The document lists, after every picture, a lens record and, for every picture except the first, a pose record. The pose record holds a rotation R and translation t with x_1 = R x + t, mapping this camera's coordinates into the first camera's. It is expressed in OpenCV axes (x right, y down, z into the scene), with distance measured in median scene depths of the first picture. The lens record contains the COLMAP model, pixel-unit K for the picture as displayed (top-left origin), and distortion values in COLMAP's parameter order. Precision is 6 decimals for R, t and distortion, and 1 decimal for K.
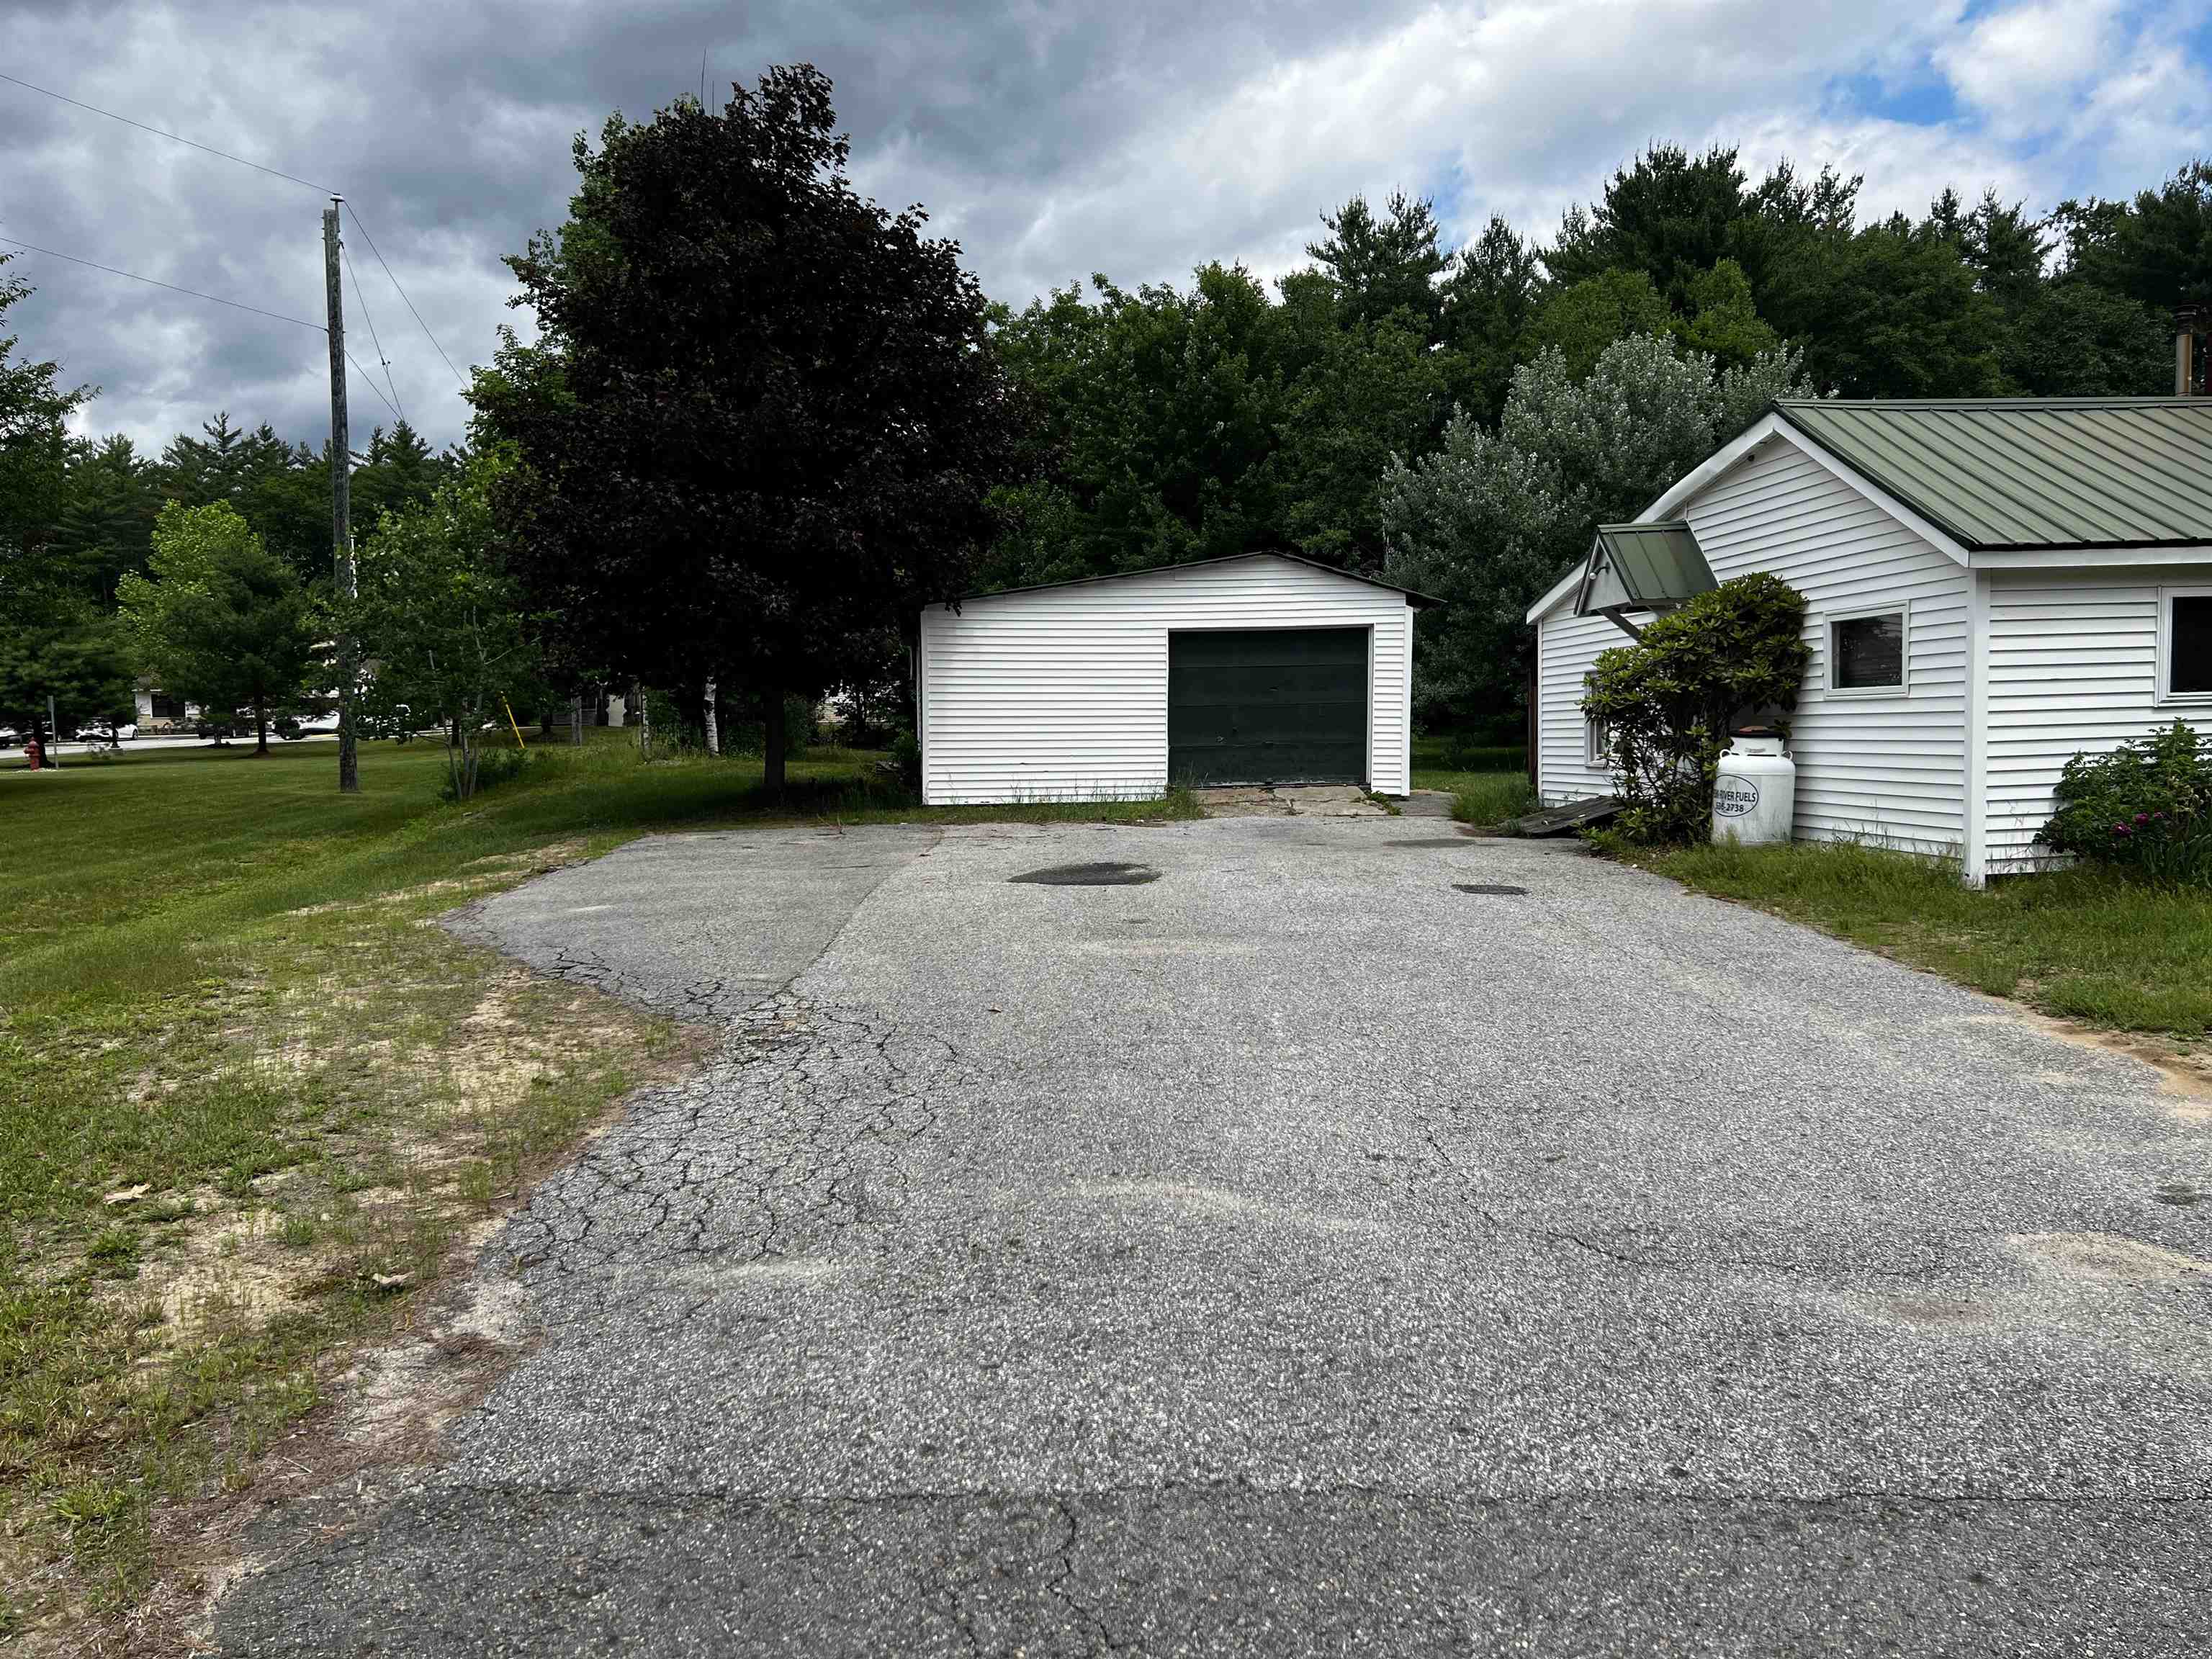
lens RADIAL K [[1637.5, 0, 1106.0], [0, 1637.5, 829.5], [0, 0, 1]] dist [0.043572, -0.003942]
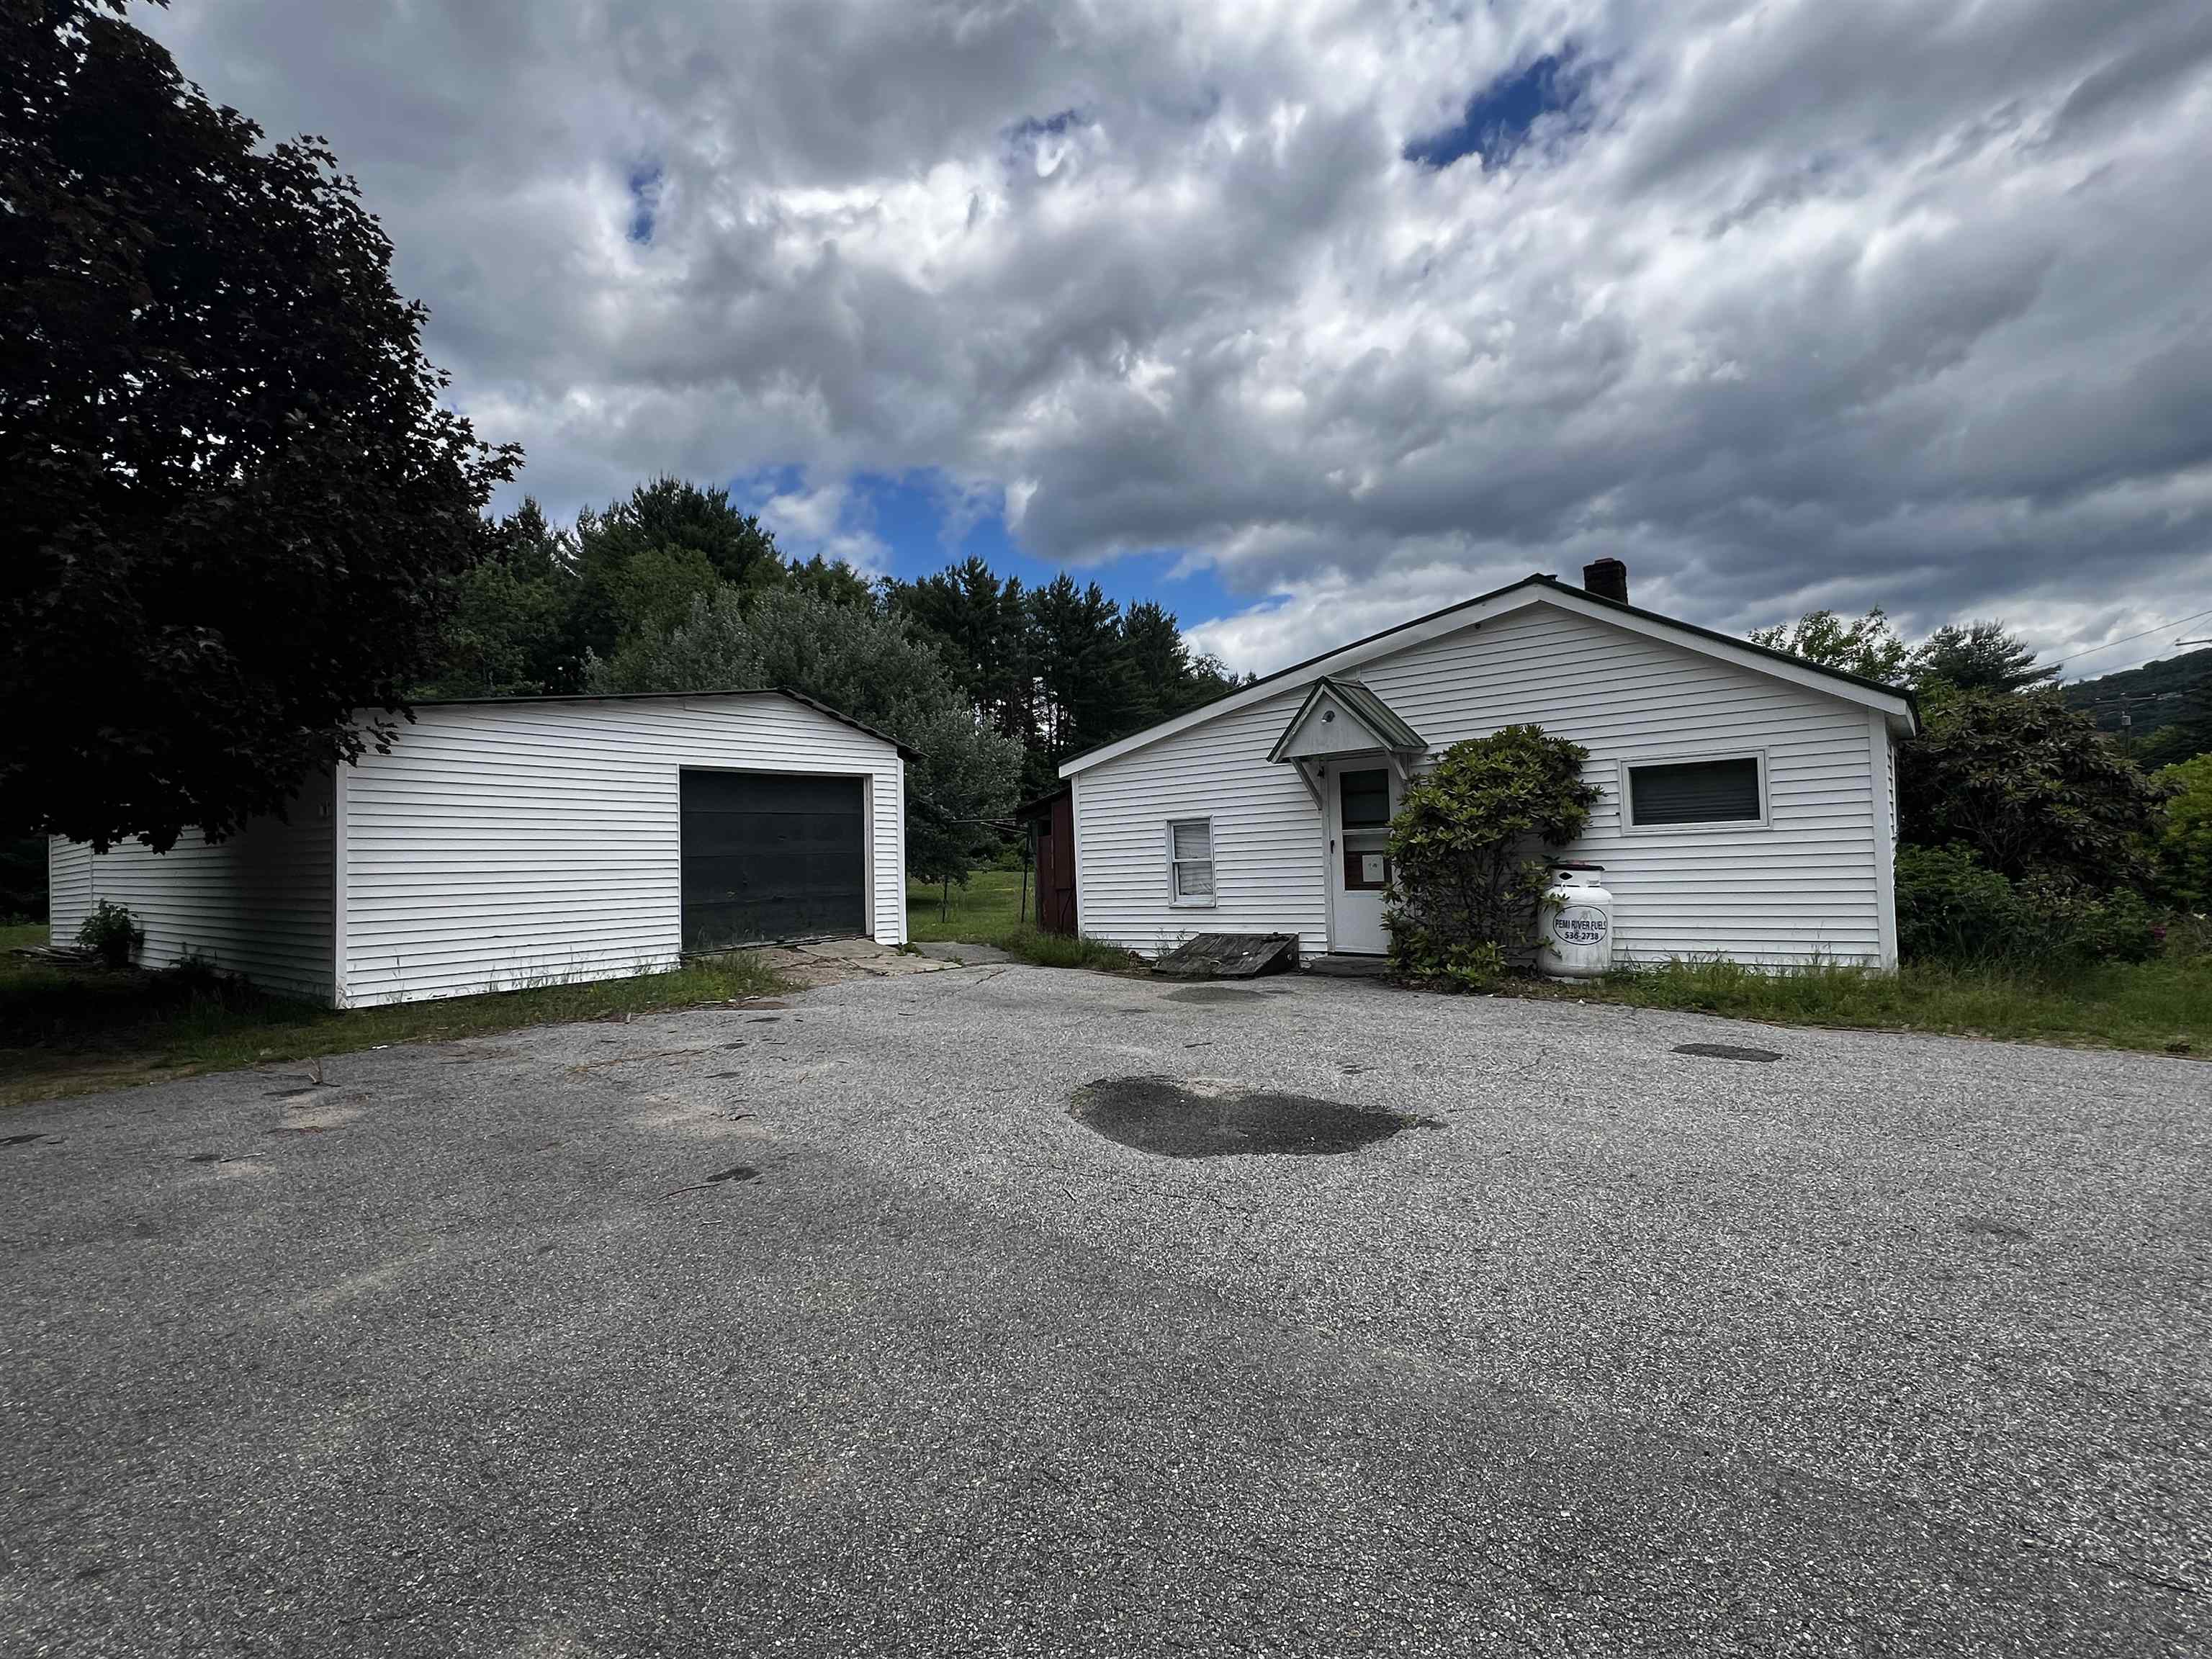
lens RADIAL K [[1041.6, 0, 1099.4], [0, 1041.6, 846.4], [0, 0, 1]] dist [-0.001322, 0.000094]
pose [[0.683422, 0.001575, 0.730022, -0.206800], [0.070173, 0.995225, -0.067840, -0.030045], [-0.726643, 0.097591, 0.680049, 0.487097]]
